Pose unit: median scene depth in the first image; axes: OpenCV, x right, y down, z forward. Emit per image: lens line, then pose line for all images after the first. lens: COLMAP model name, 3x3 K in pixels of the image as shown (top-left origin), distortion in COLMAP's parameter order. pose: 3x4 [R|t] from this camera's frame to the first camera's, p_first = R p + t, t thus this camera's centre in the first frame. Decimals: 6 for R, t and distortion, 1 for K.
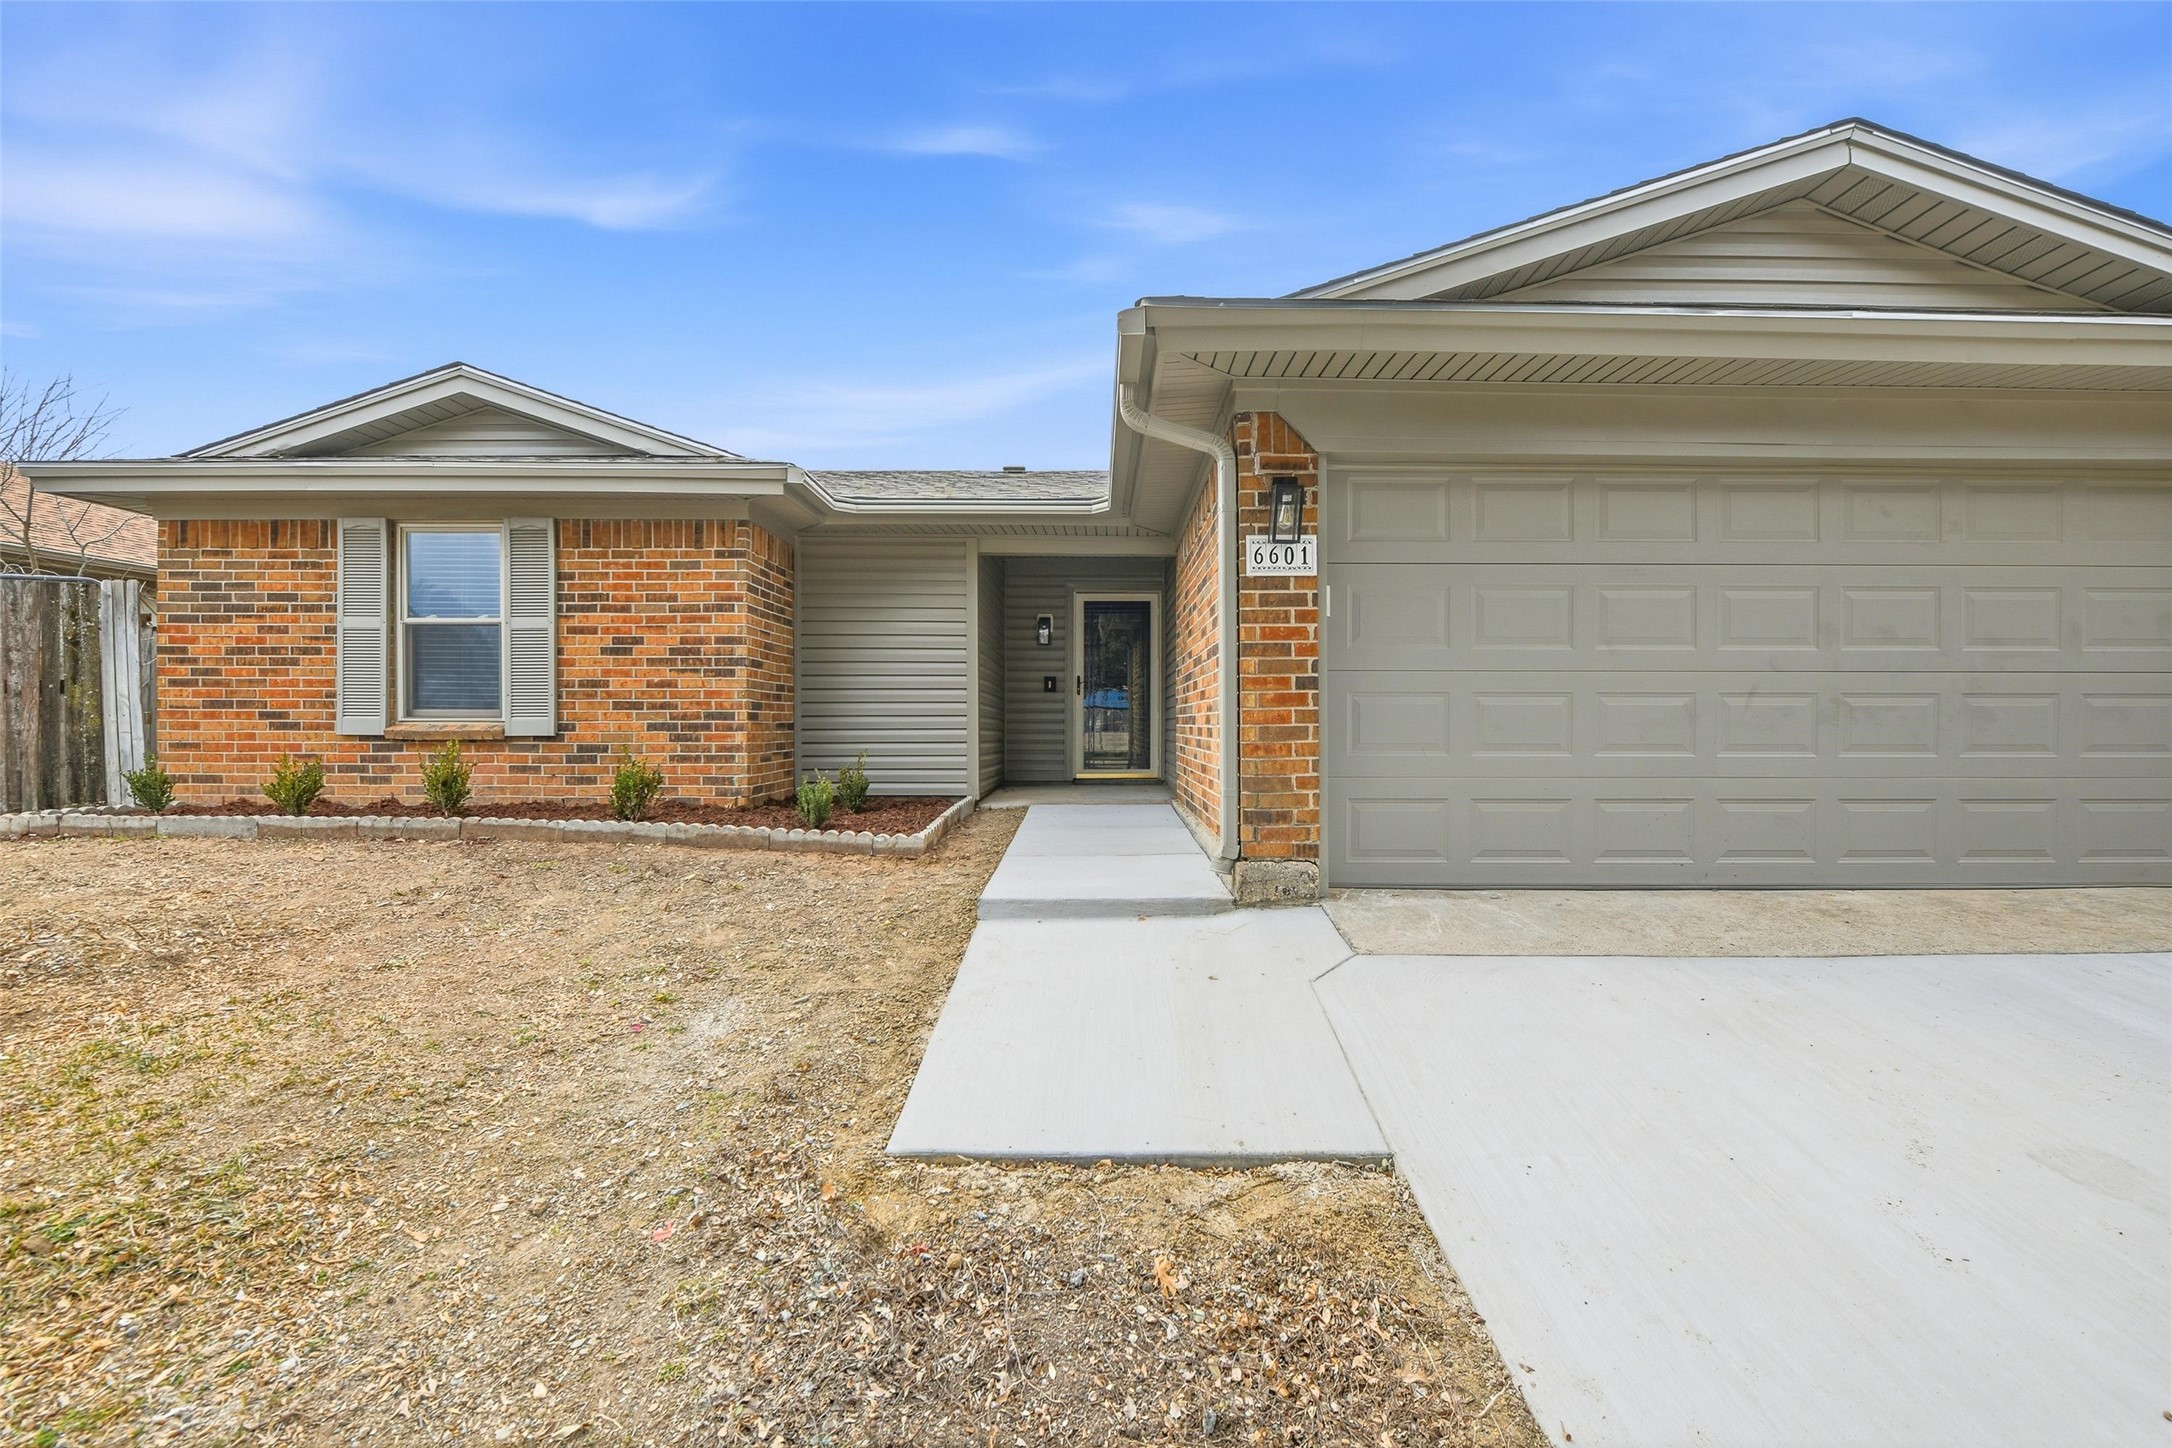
lens RADIAL K [[865.1, 0, 1096.4], [0, 865.1, 724.7], [0, 0, 1]] dist [-0.009209, 0.000089]
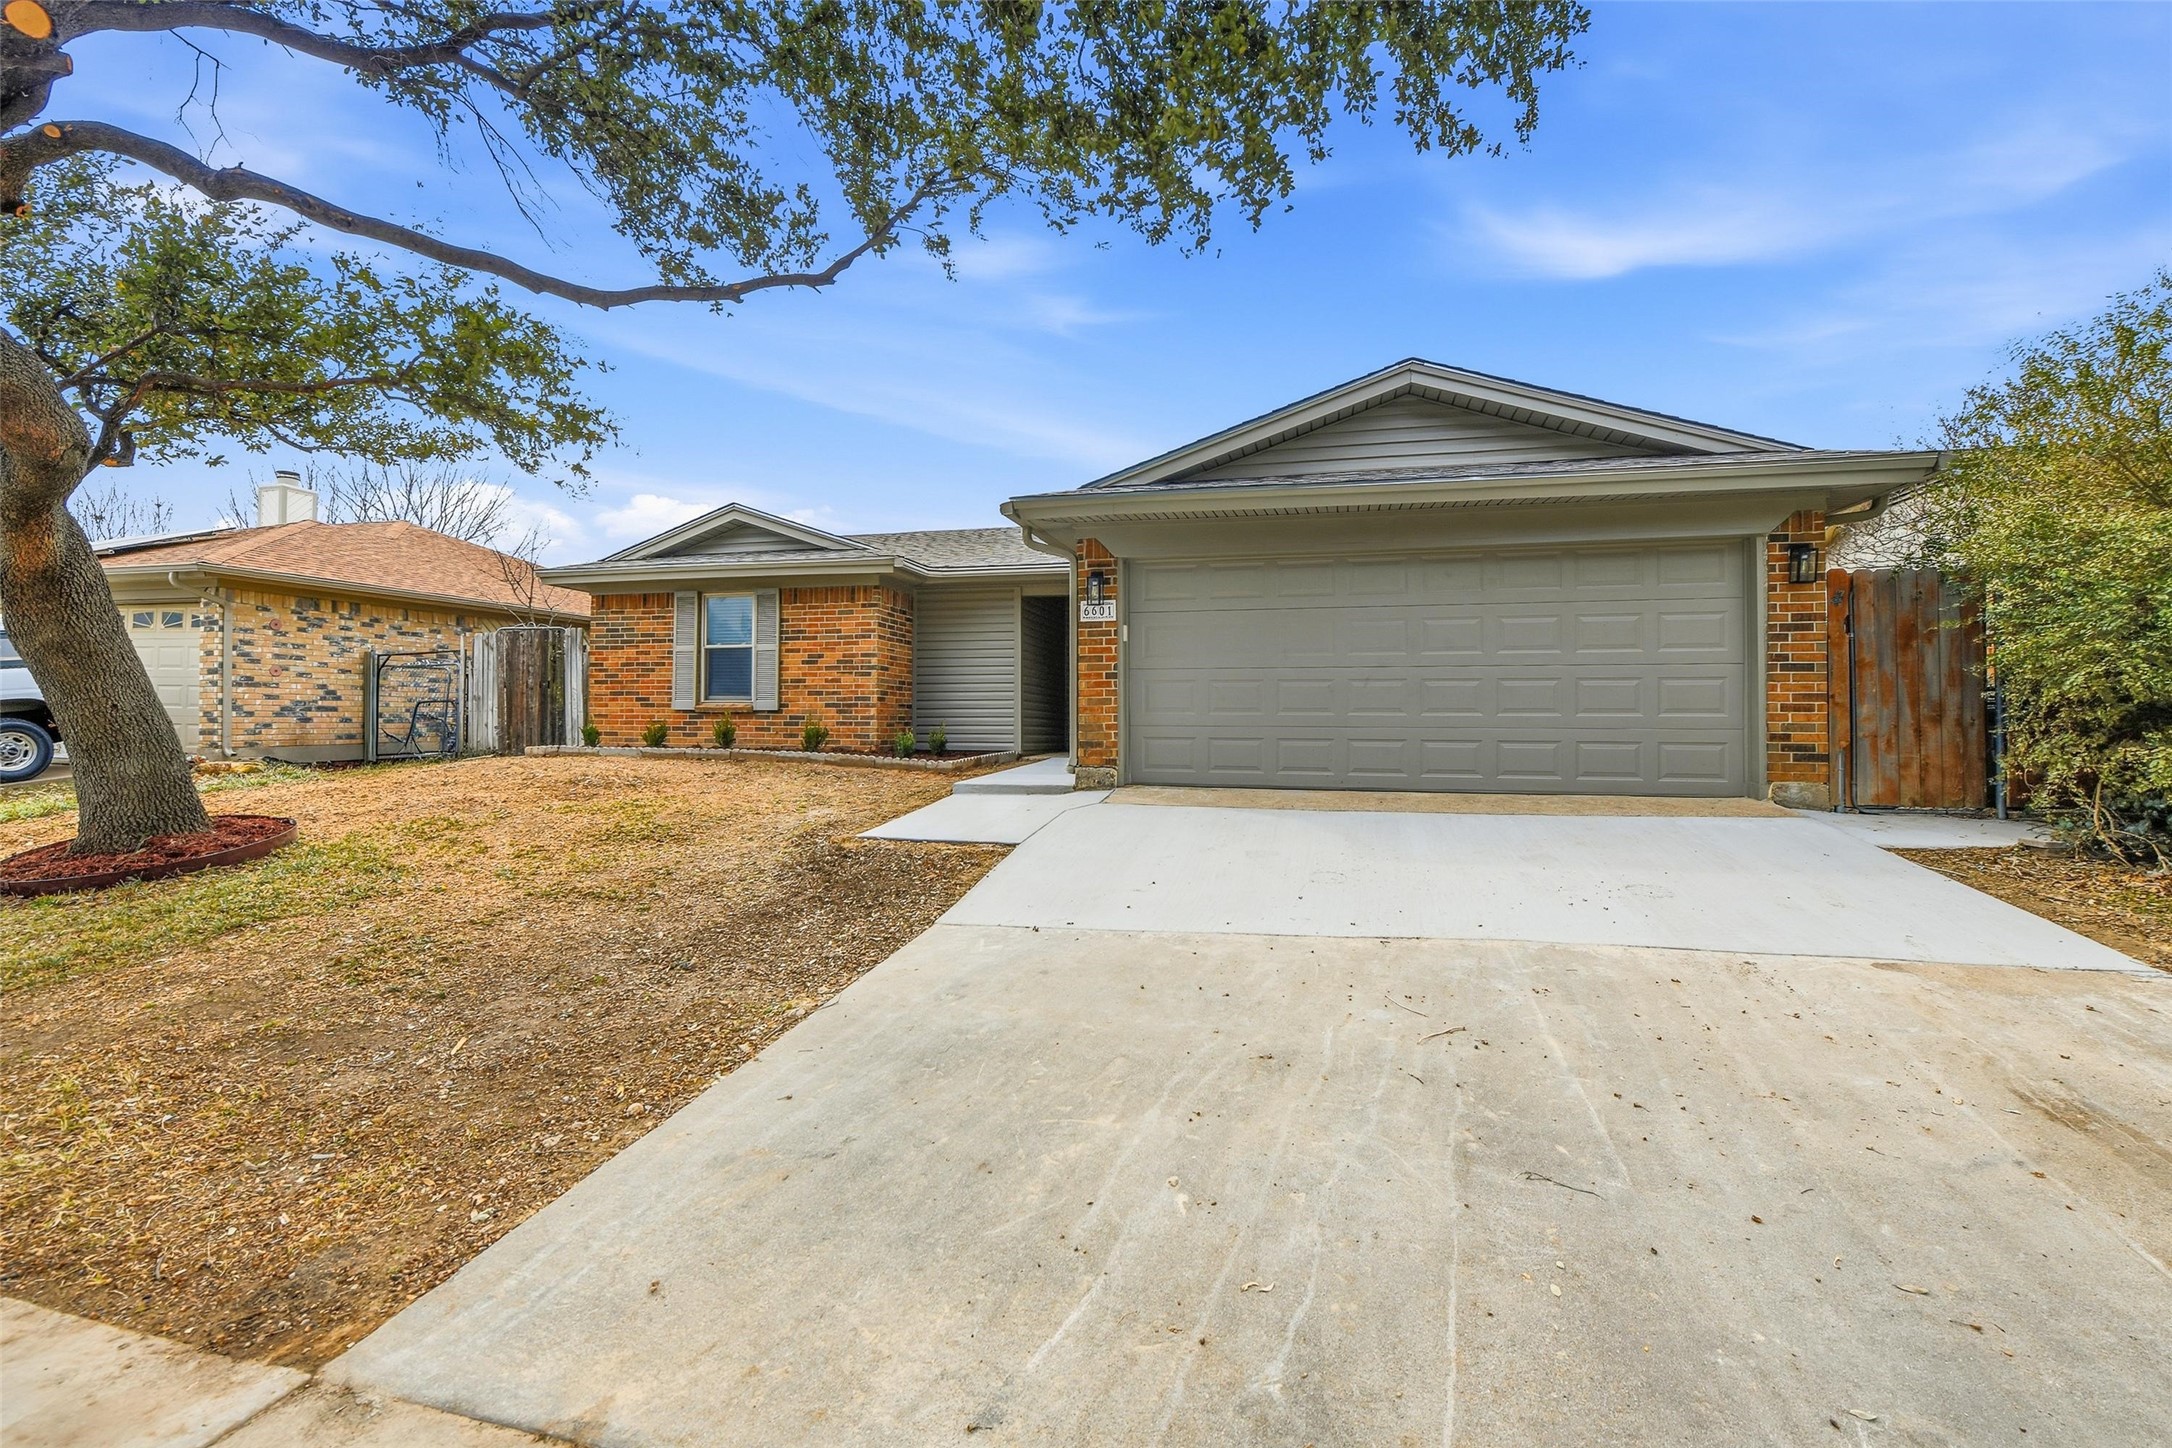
lens RADIAL K [[865.1, 0, 1096.4], [0, 865.1, 724.7], [0, 0, 1]] dist [-0.009209, 0.000089]
pose [[0.971459, 0.005232, -0.237151, 0.436337], [-0.005959, 0.999979, -0.002351, 0.043198], [0.237133, 0.003697, 0.971470, -0.580744]]
